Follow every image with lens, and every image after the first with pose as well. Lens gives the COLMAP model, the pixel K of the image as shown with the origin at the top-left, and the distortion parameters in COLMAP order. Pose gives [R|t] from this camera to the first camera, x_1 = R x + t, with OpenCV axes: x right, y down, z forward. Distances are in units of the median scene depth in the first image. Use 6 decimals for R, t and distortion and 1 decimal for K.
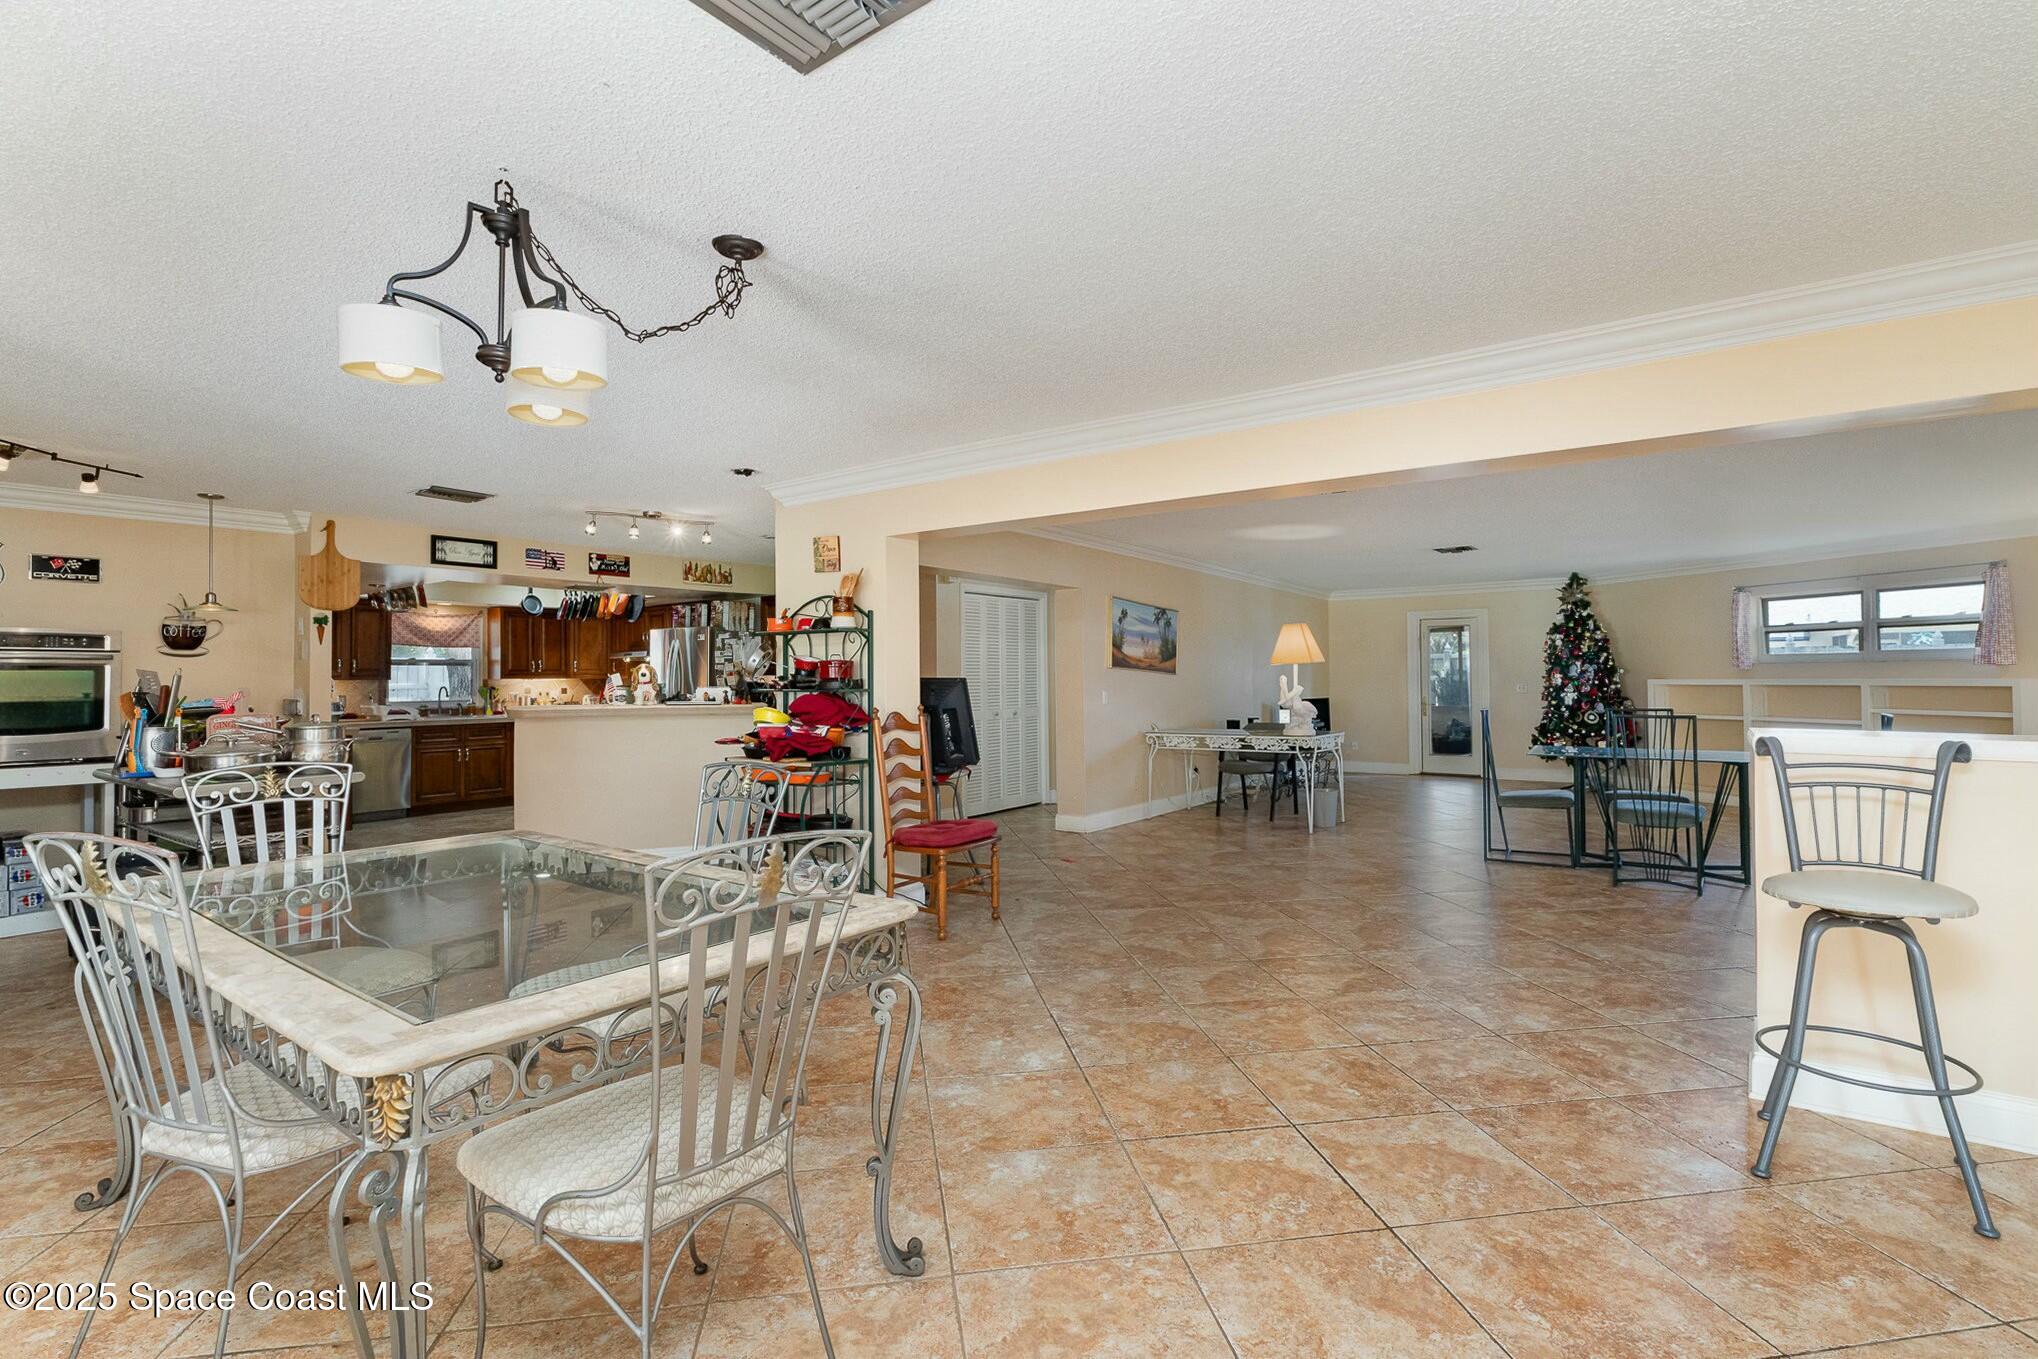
lens RADIAL K [[934.0, 0, 1027.5], [0, 934.0, 664.0], [0, 0, 1]] dist [-0.004347, -0.000256]
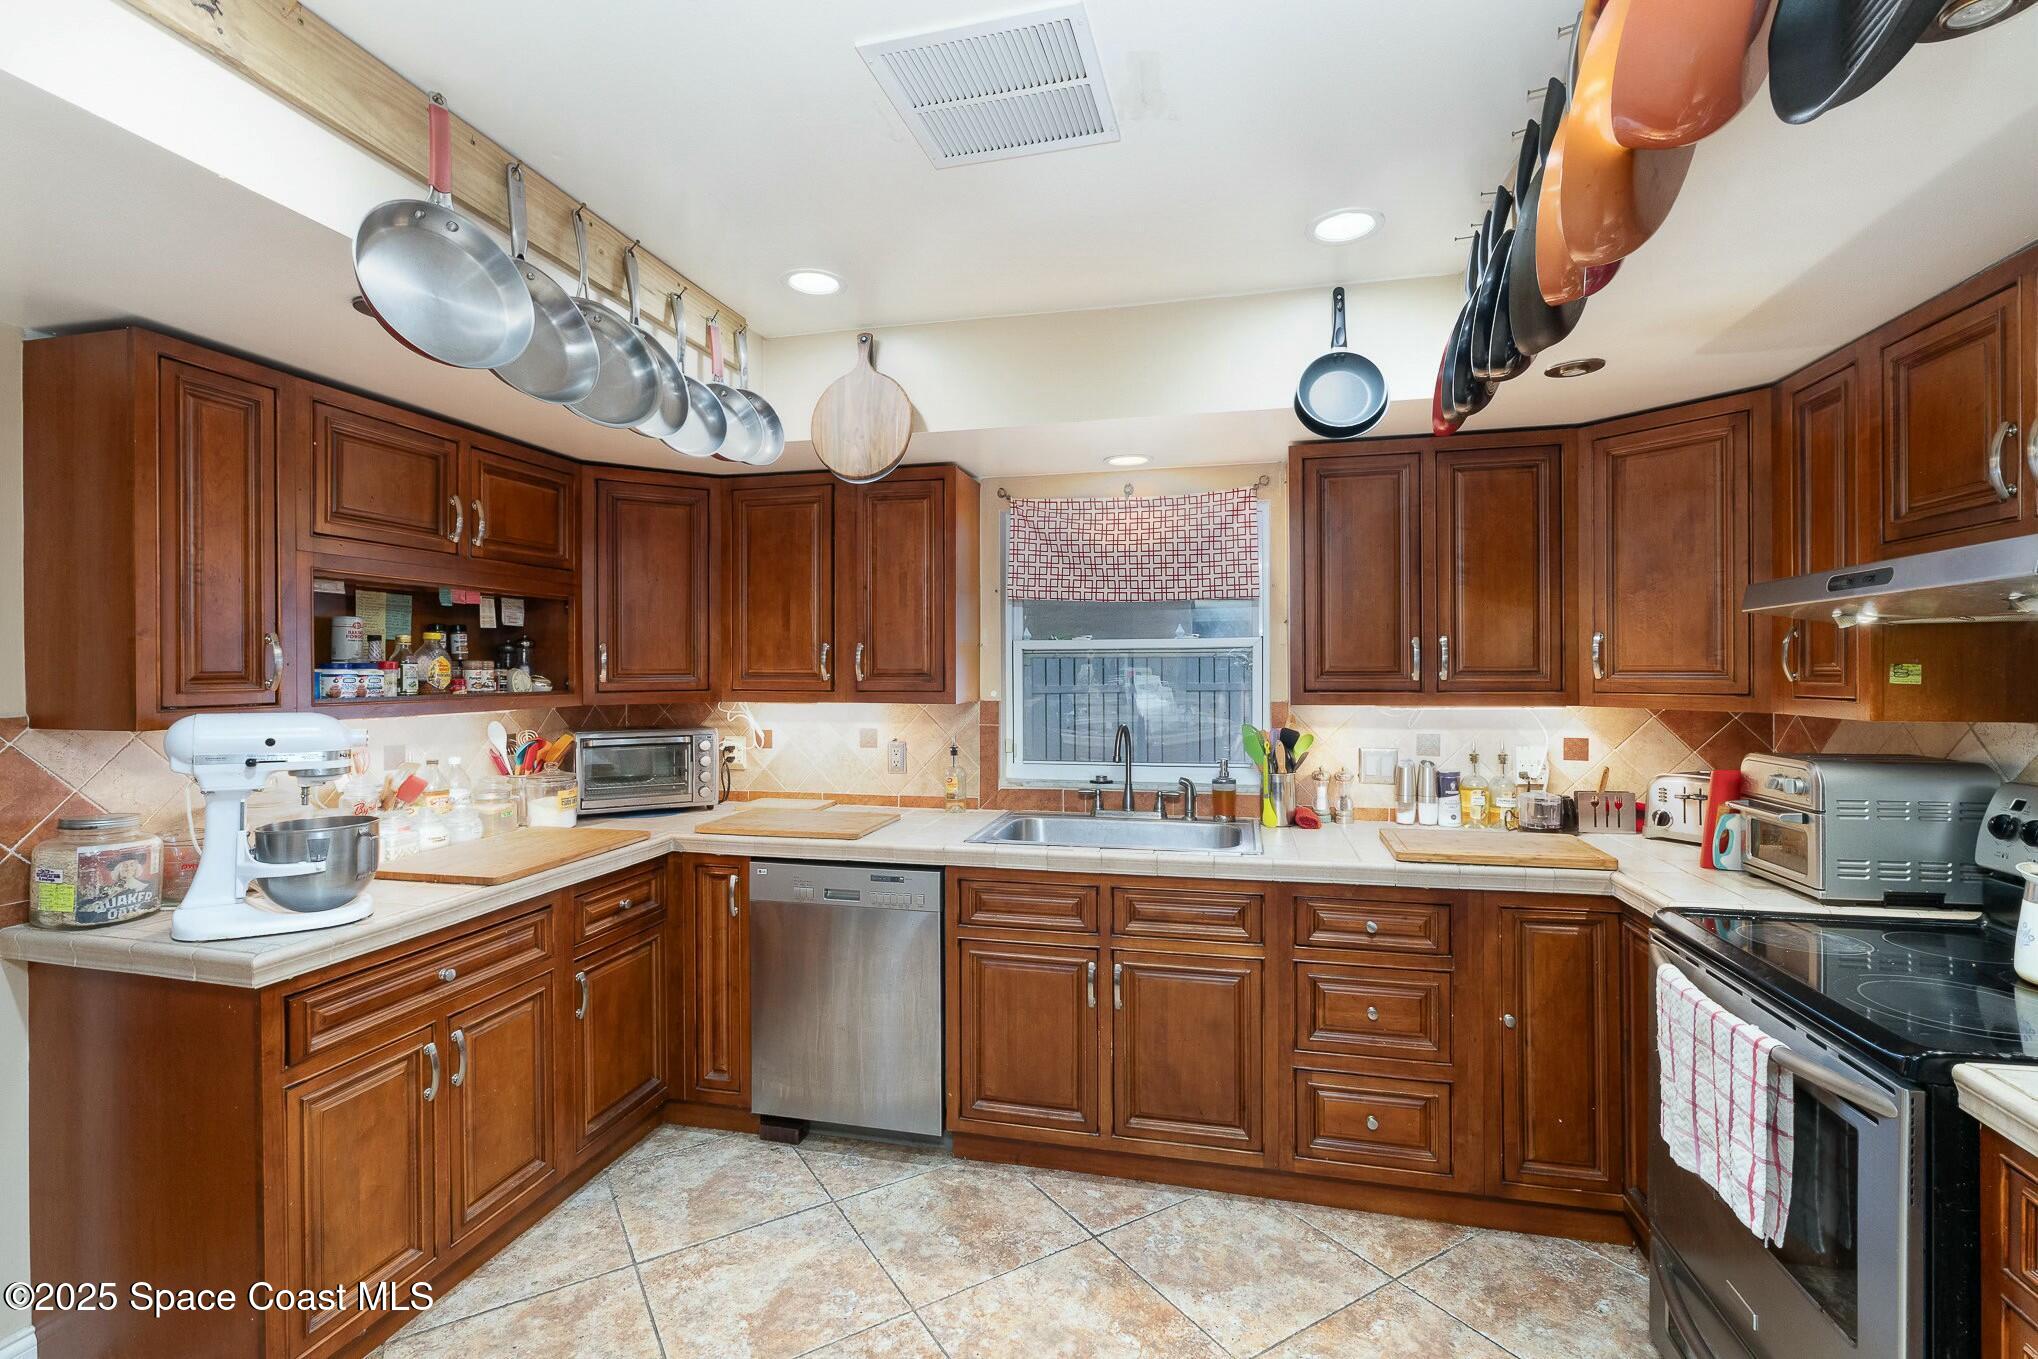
lens RADIAL K [[917.9, 0, 1019.0], [0, 917.9, 679.5], [0, 0, 1]] dist [-0.001987, 0.000481]
pose [[0.370385, 0.018732, -0.928689, -0.342453], [0.015219, 0.999540, 0.026231, 0.000111], [0.928754, -0.023849, 0.369930, 0.823829]]
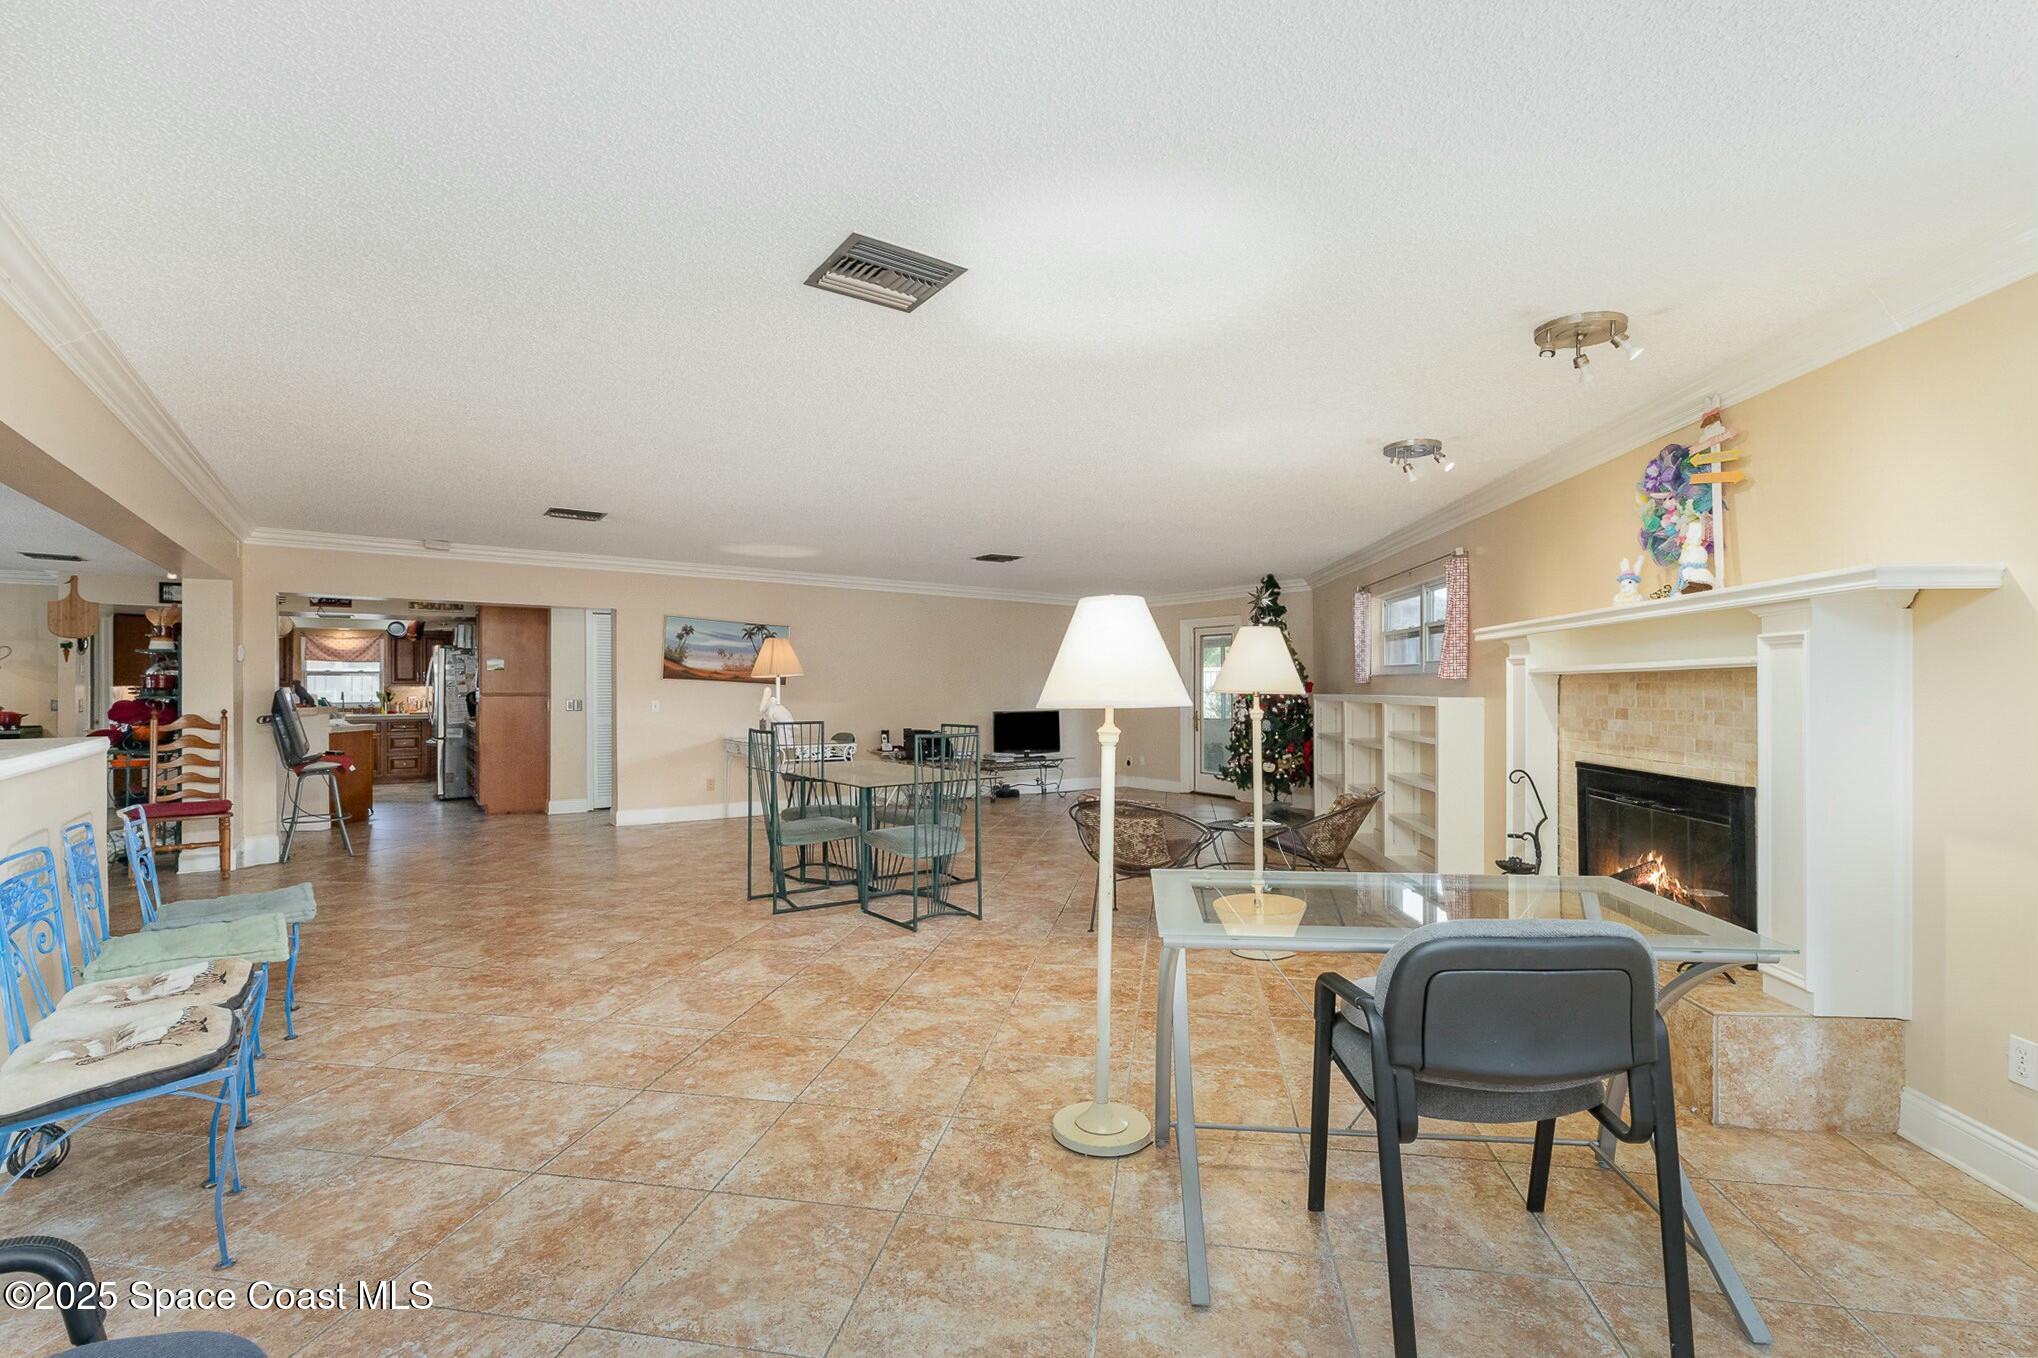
lens RADIAL K [[902.4, 0, 1018.0], [0, 902.4, 693.9], [0, 0, 1]] dist [-0.003624, 0.000048]
pose [[0.945439, 0.008580, -0.325686, 0.667254], [-0.001245, 0.999741, 0.022724, -0.002850], [0.325797, -0.021079, 0.945205, 0.096757]]
